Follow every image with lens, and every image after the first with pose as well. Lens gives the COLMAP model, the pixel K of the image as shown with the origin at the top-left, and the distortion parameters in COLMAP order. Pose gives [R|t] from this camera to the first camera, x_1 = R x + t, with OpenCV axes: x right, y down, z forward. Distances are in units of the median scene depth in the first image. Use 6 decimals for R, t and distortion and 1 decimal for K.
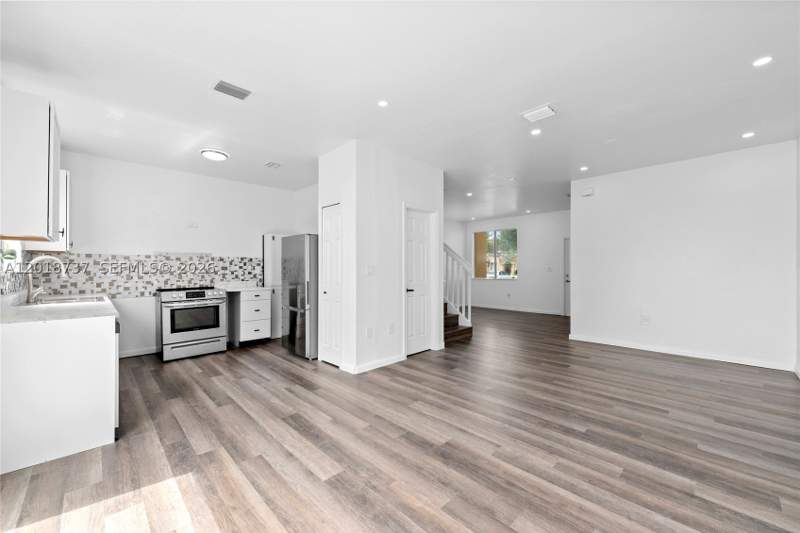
lens RADIAL K [[315.4, 0, 401.8], [0, 315.4, 267.5], [0, 0, 1]] dist [-0.001670, -0.000174]
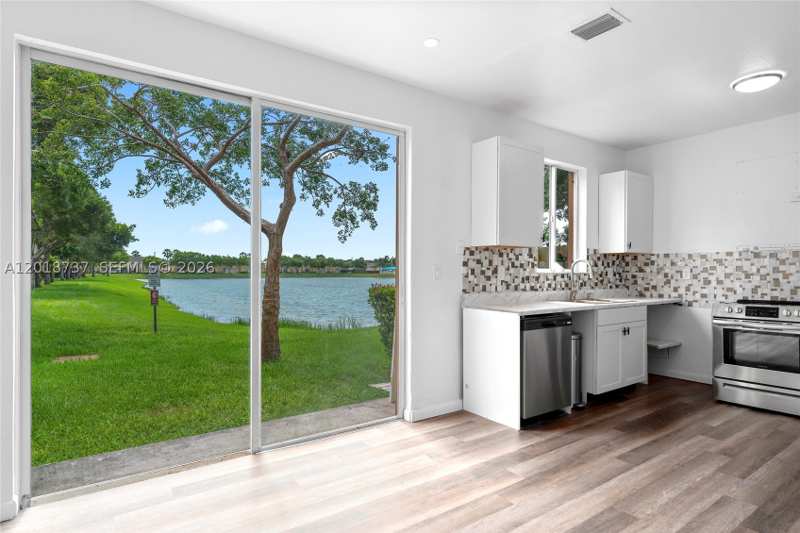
lens RADIAL K [[439.9, 0, 399.3], [0, 439.9, 271.5], [0, 0, 1]] dist [0.004709, 0.004204]
pose [[-0.153801, 0.002499, -0.988099, 0.324635], [0.002393, 0.999995, 0.002156, 0.002190], [0.988099, -0.002033, -0.153806, 0.414948]]
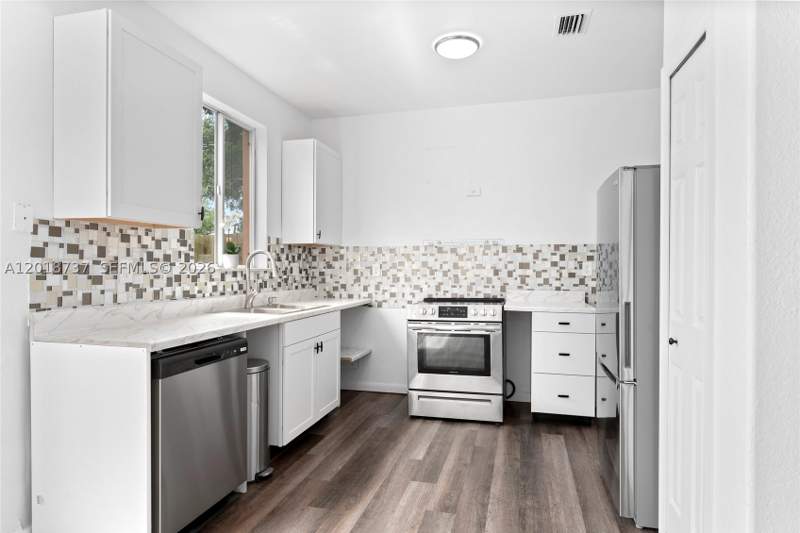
lens RADIAL K [[464.6, 0, 398.4], [0, 464.6, 271.6], [0, 0, 1]] dist [0.008901, -0.001578]
pose [[0.506980, 0.009175, -0.861909, 0.018267], [0.001430, 0.999933, 0.011486, 0.003676], [0.861957, -0.007056, 0.506933, 0.483729]]
